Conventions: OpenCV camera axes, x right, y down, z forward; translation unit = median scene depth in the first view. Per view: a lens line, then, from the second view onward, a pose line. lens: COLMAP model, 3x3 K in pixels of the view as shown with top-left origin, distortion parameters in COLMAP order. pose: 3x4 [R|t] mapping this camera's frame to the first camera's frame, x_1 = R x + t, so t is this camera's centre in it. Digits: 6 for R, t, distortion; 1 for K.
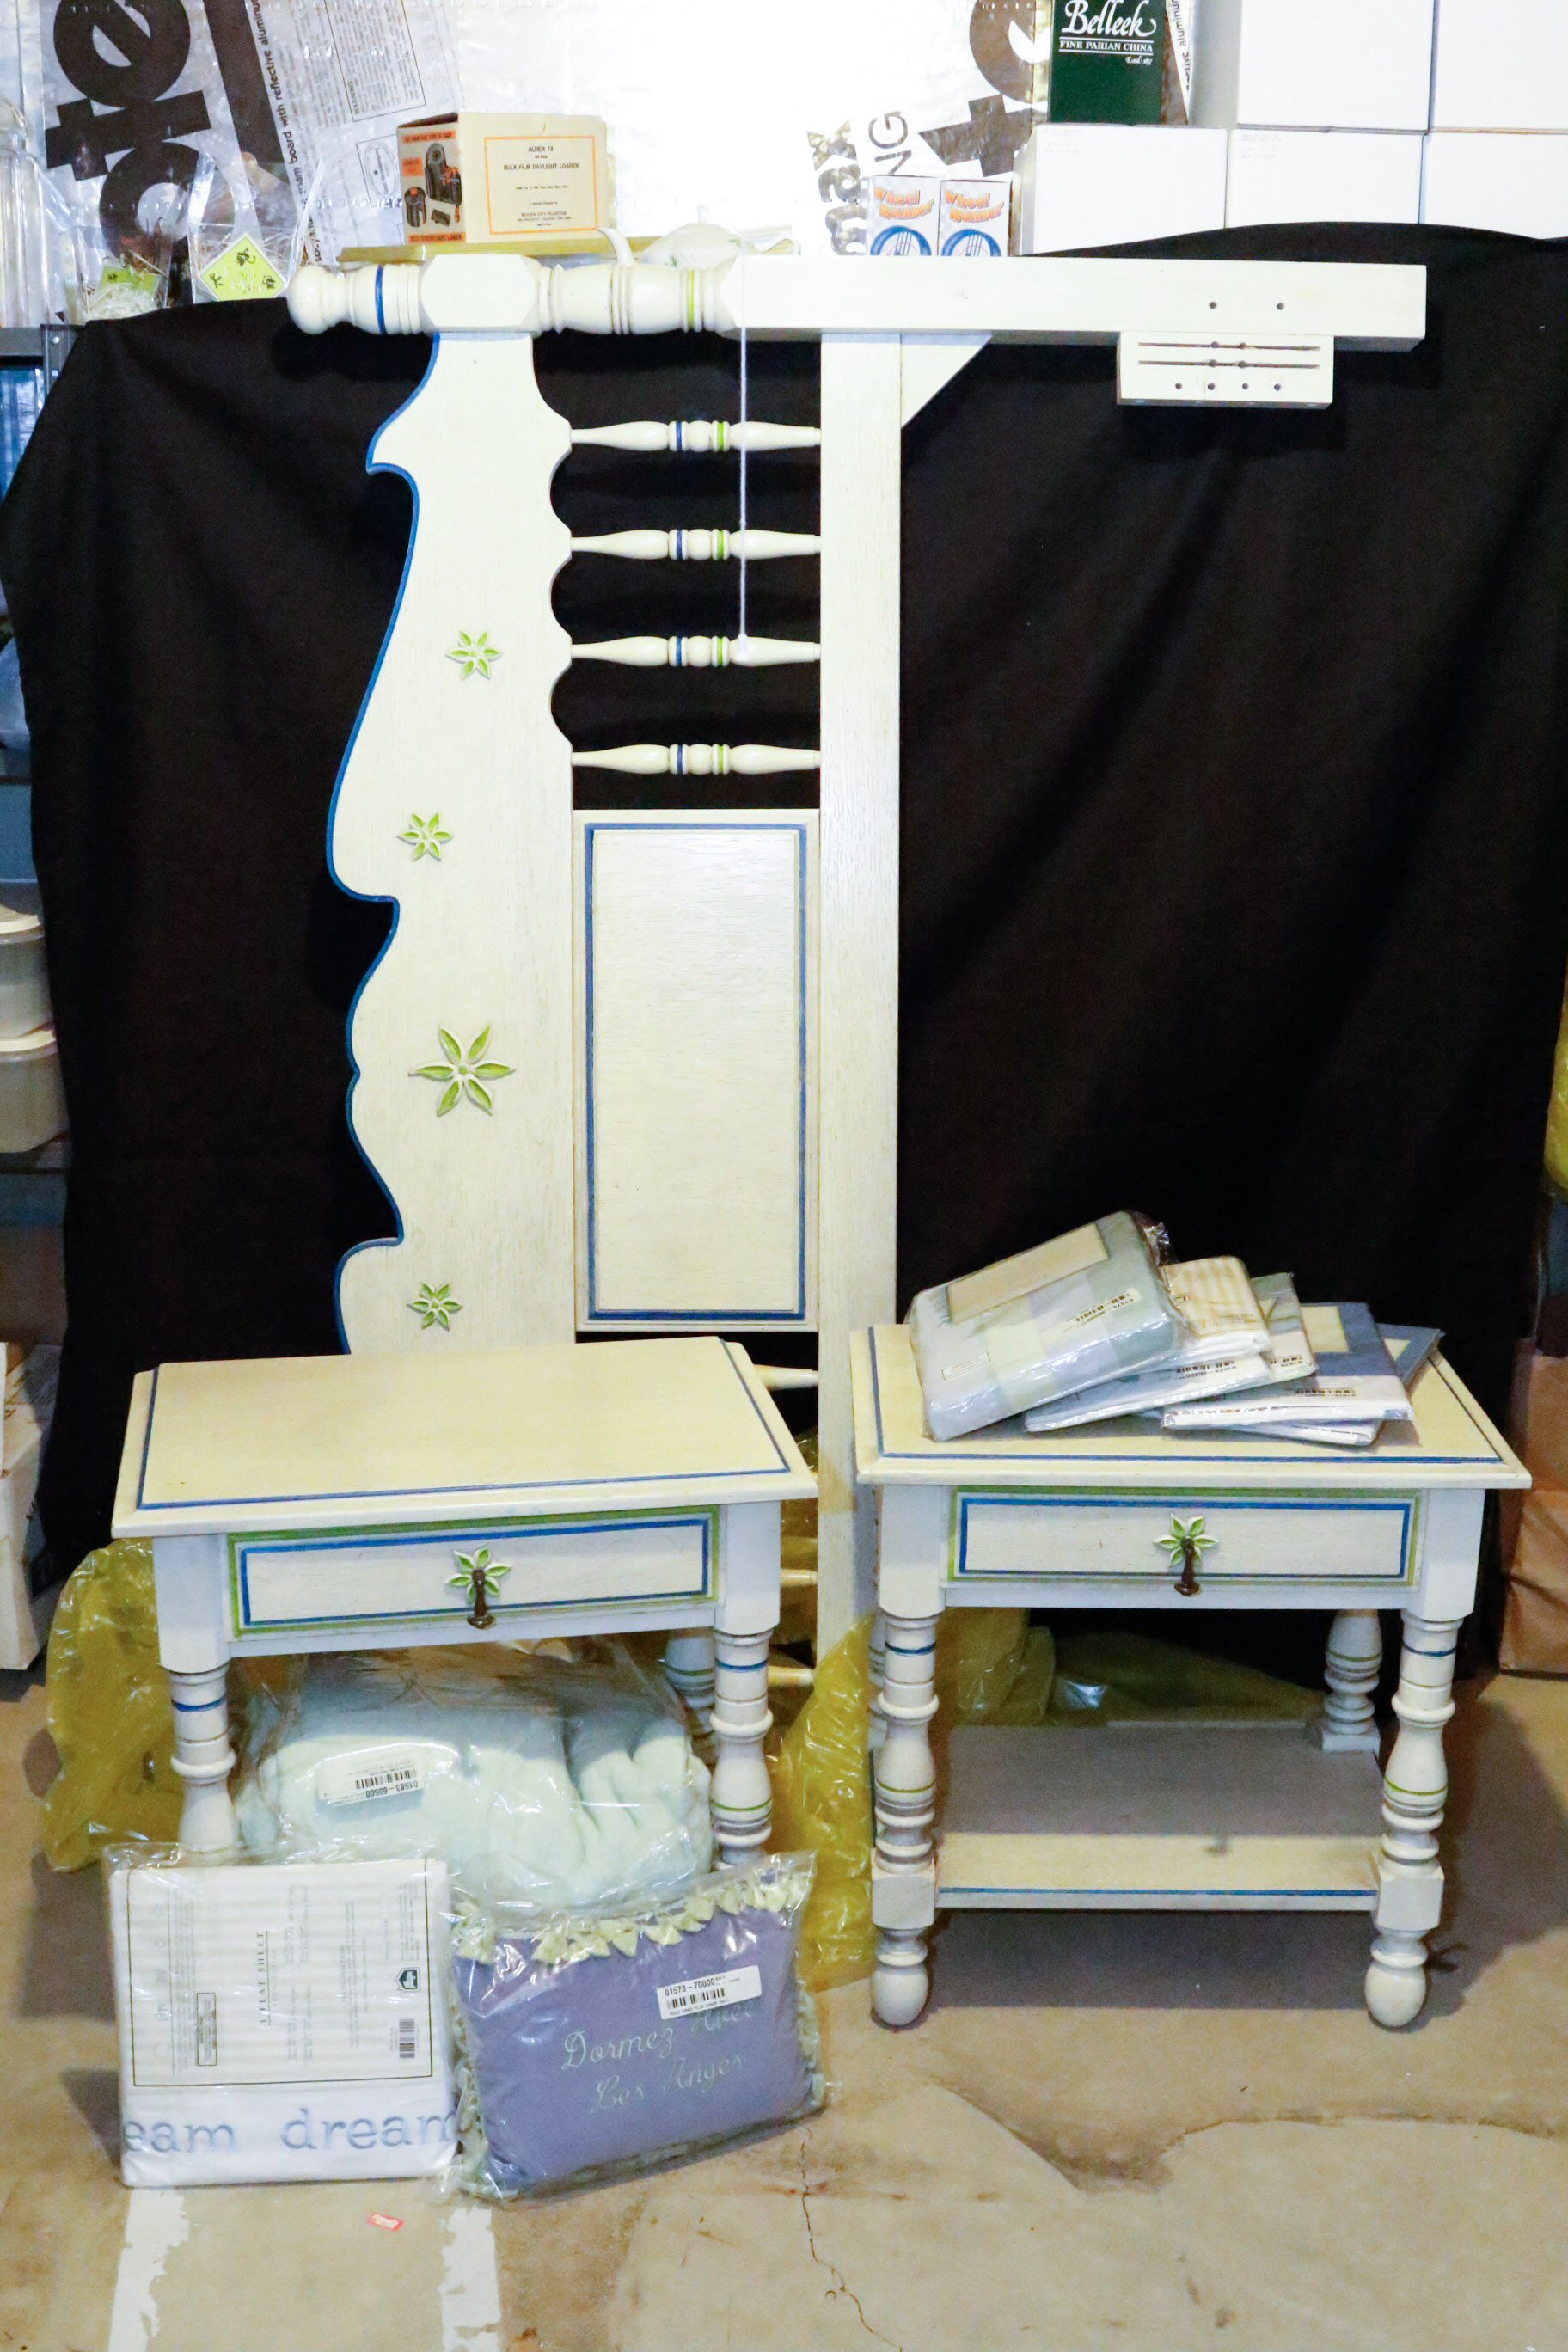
lens RADIAL K [[2511.5, 0, 780.9], [0, 2511.5, 1196.8], [0, 0, 1]] dist [-0.120025, 0.000000]
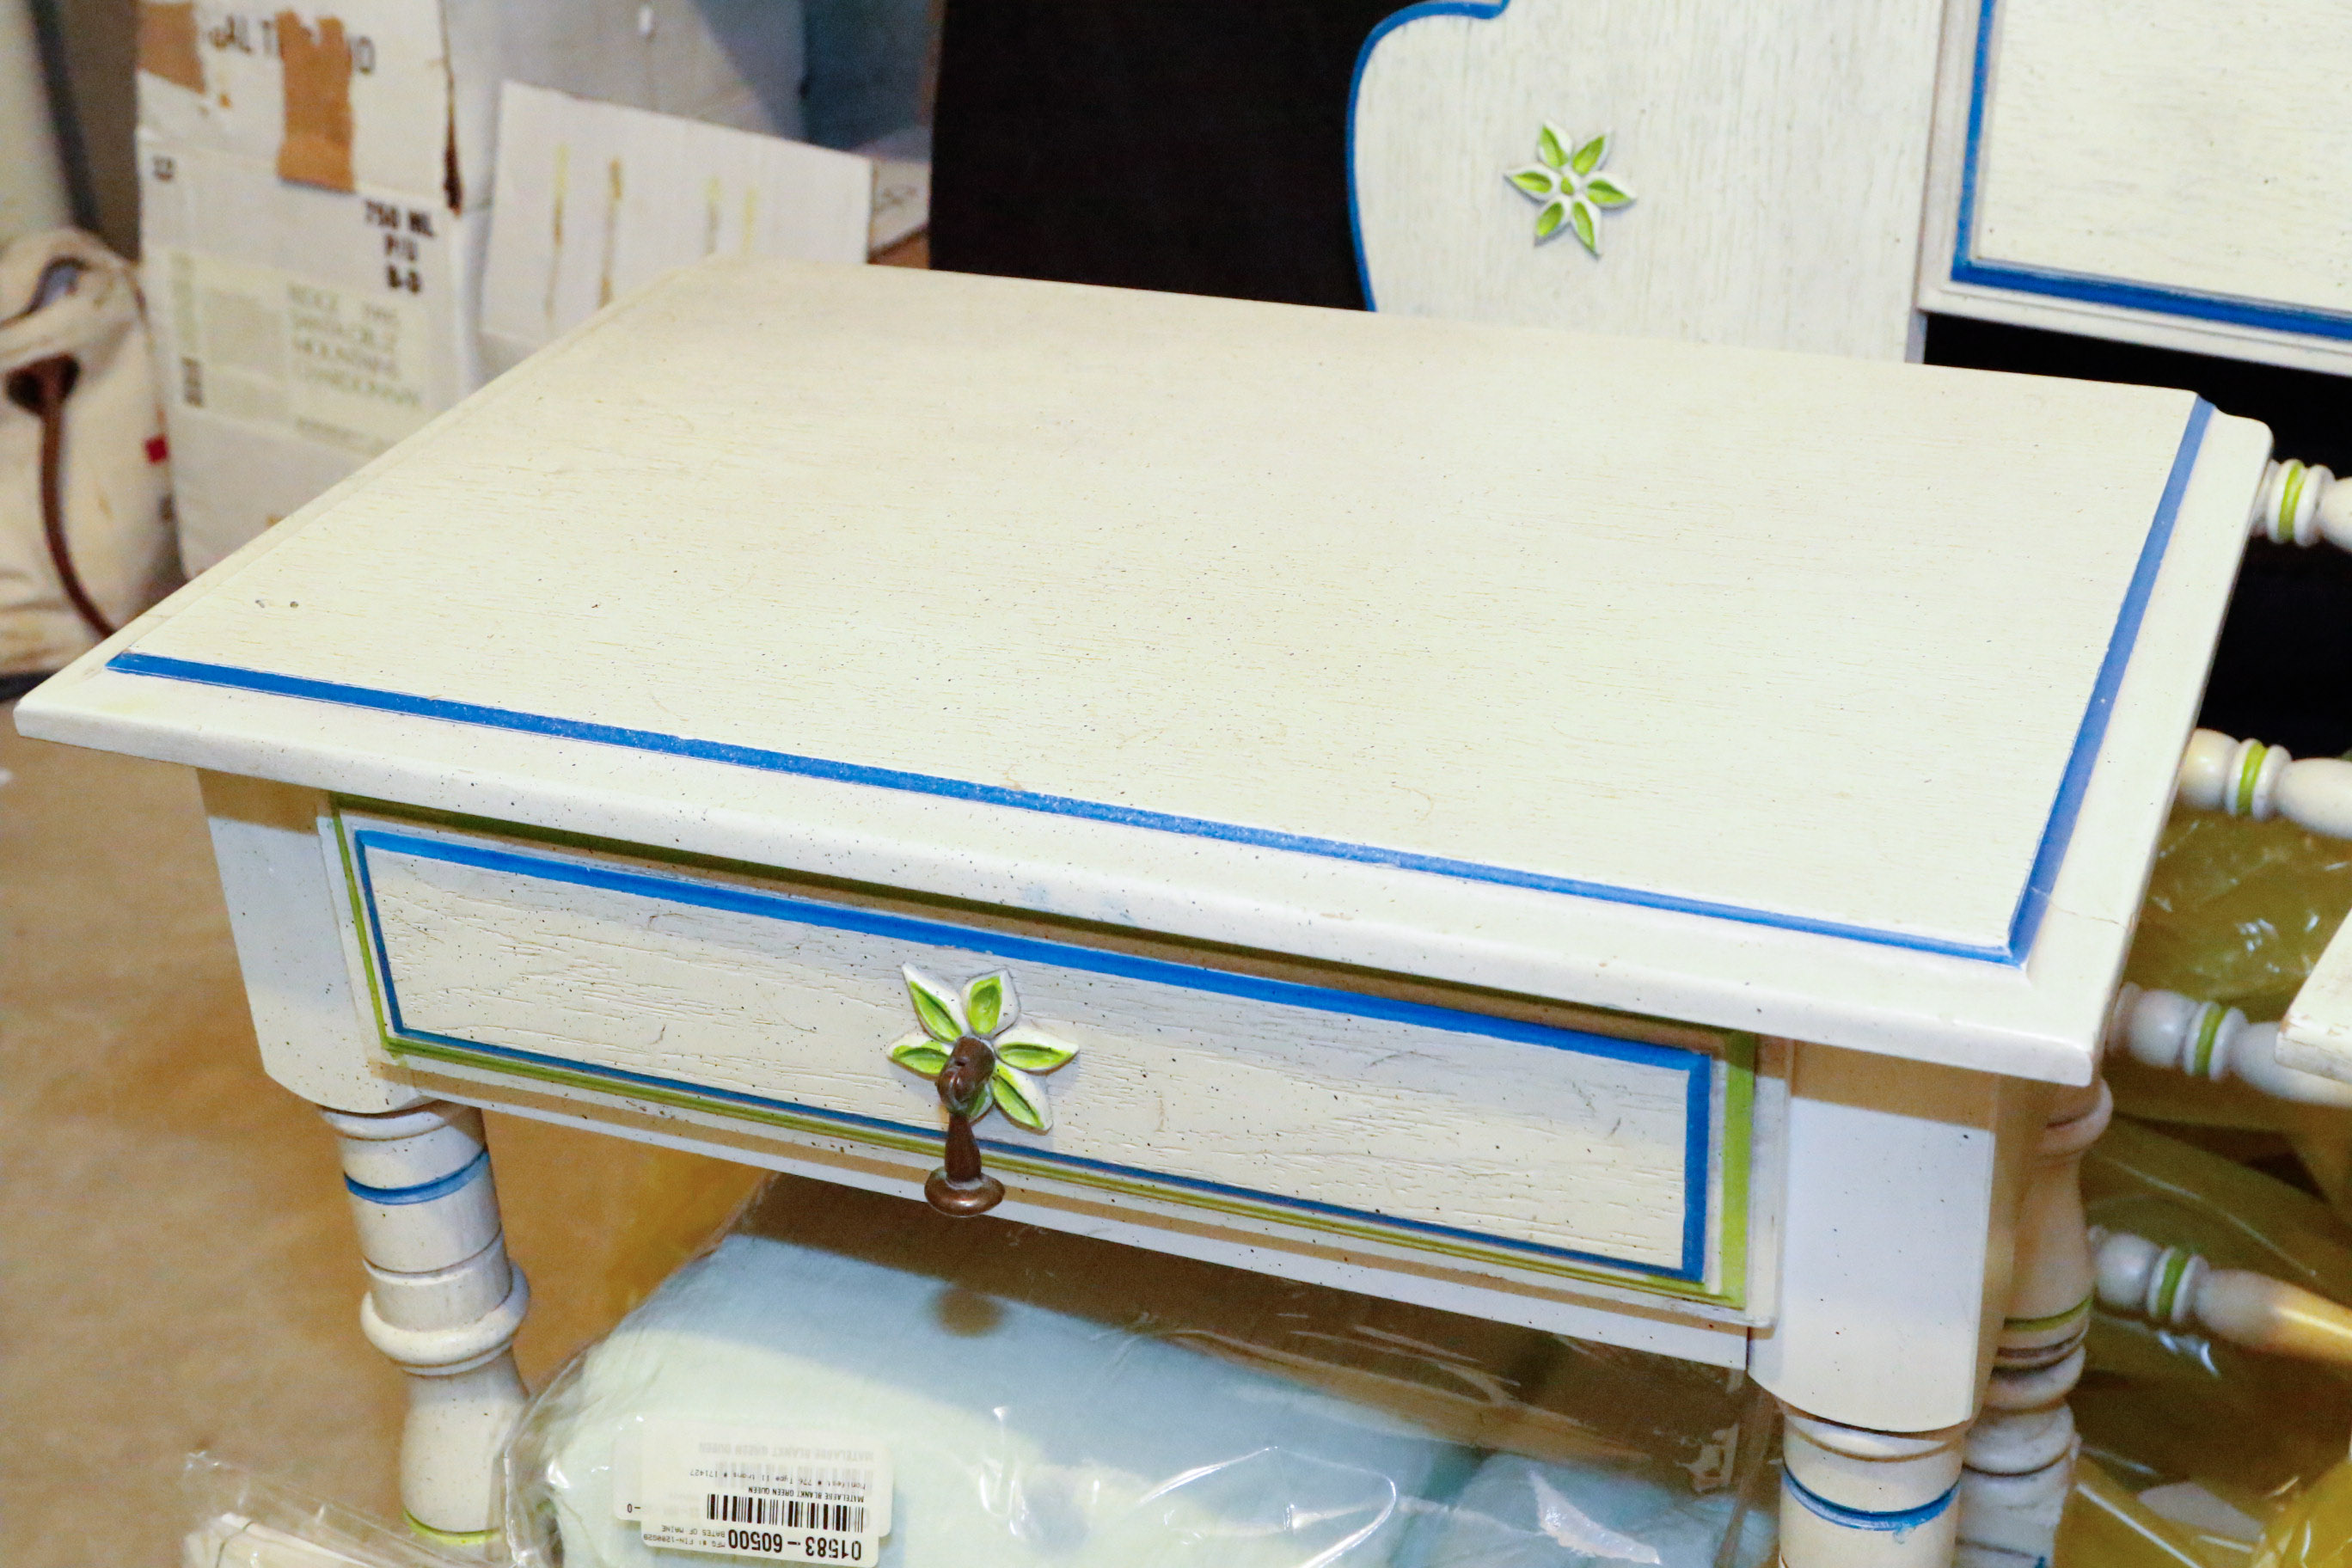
lens RADIAL K [[3268.5, 0, 1168.7], [0, 3268.5, 804.1], [0, 0, 1]] dist [-0.046311, 0.000000]
pose [[0.833047, 0.217609, -0.508604, 0.089976], [-0.087342, 0.959589, 0.267507, 0.006281], [0.546263, -0.178424, 0.818390, 0.586852]]
